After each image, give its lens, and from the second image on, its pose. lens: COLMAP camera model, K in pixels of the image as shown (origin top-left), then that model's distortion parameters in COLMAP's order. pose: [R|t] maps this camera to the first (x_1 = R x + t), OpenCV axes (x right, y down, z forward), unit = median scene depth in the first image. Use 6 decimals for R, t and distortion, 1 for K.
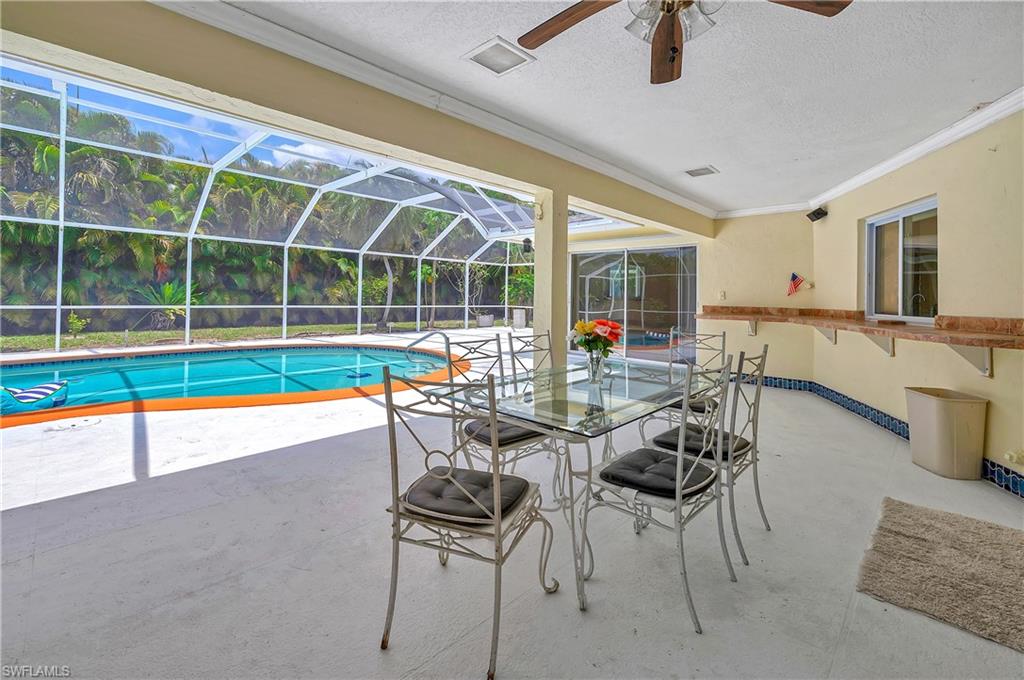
lens RADIAL K [[417.4, 0, 537.1], [0, 417.4, 293.6], [0, 0, 1]] dist [0.002790, 0.000467]
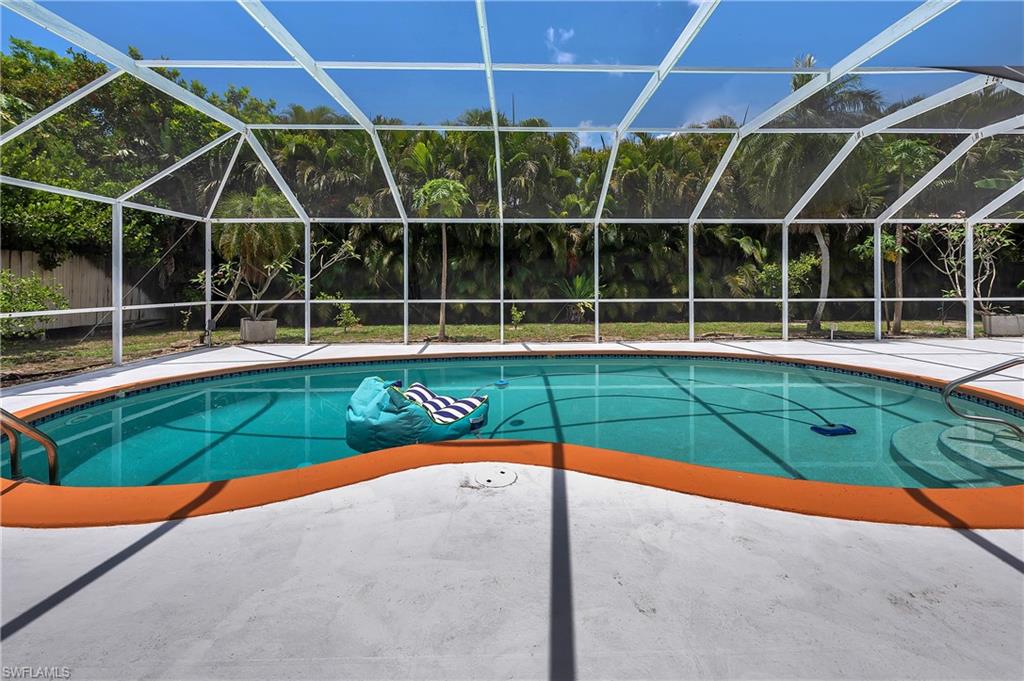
lens RADIAL K [[477.9, 0, 547.7], [0, 477.9, 284.5], [0, 0, 1]] dist [0.000760, 0.000478]
pose [[0.709164, -0.021254, -0.704723, -0.143761], [0.023789, 0.999698, -0.006212, 0.000856], [0.704642, -0.012360, 0.709455, 0.154120]]
